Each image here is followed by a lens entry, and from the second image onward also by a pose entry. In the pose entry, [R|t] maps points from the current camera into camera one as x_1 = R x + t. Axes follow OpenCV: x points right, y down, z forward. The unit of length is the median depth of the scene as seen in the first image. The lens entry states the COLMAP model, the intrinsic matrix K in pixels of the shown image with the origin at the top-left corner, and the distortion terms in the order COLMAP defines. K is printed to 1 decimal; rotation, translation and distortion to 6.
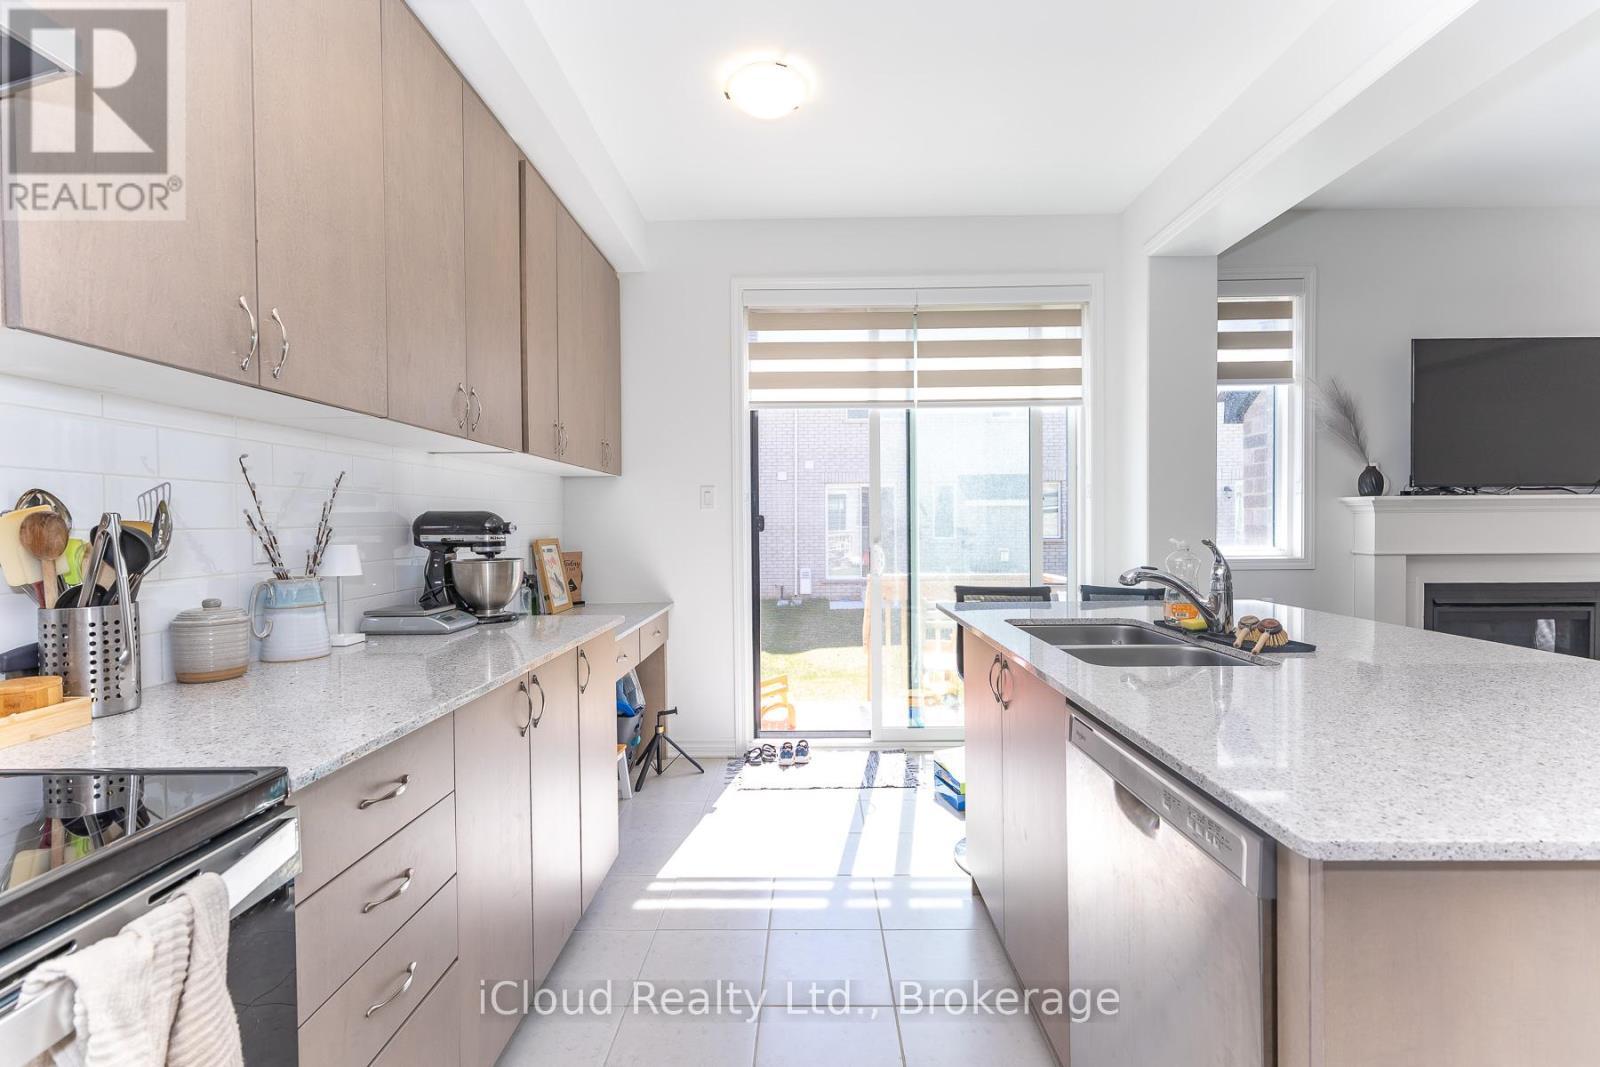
lens RADIAL K [[718.6, 0, 797.4], [0, 718.6, 529.2], [0, 0, 1]] dist [0.002415, -0.001243]
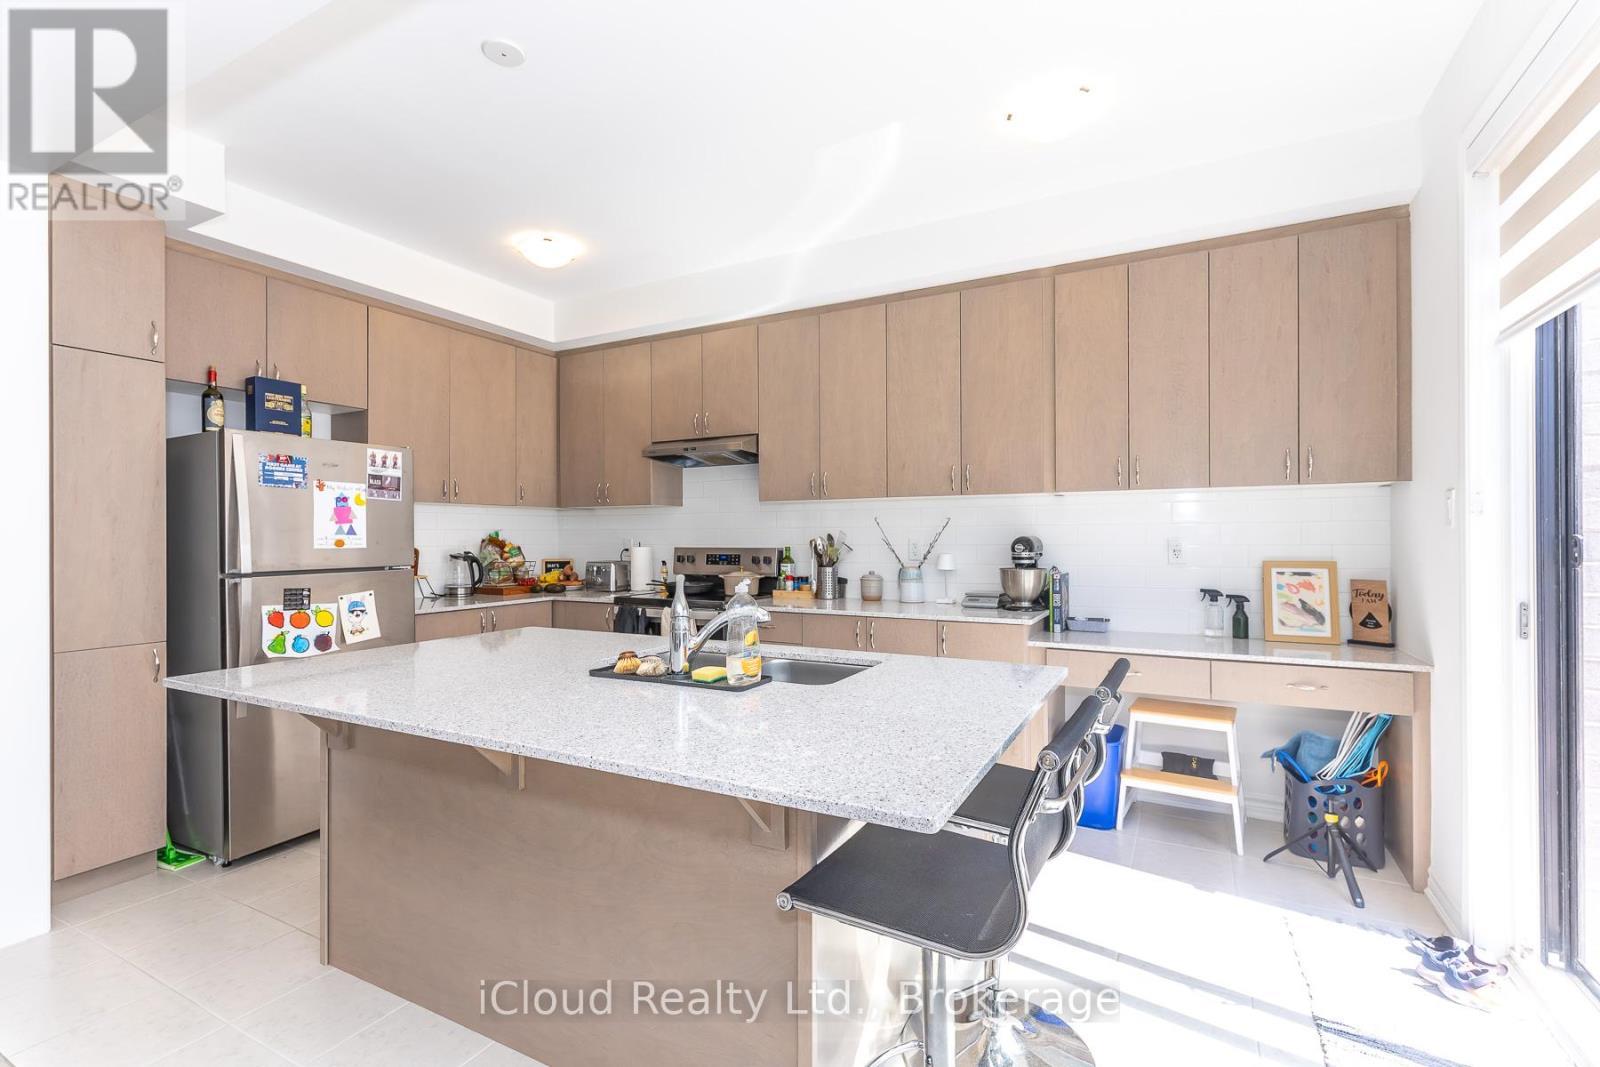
lens RADIAL K [[718.6, 0, 797.5], [0, 718.6, 534.6], [0, 0, 1]] dist [0.002415, -0.001243]
pose [[-0.460761, 0.003290, -0.887518, 1.152003], [-0.001366, 0.999989, 0.004416, -0.037472], [0.887523, 0.003247, -0.460752, 1.318596]]
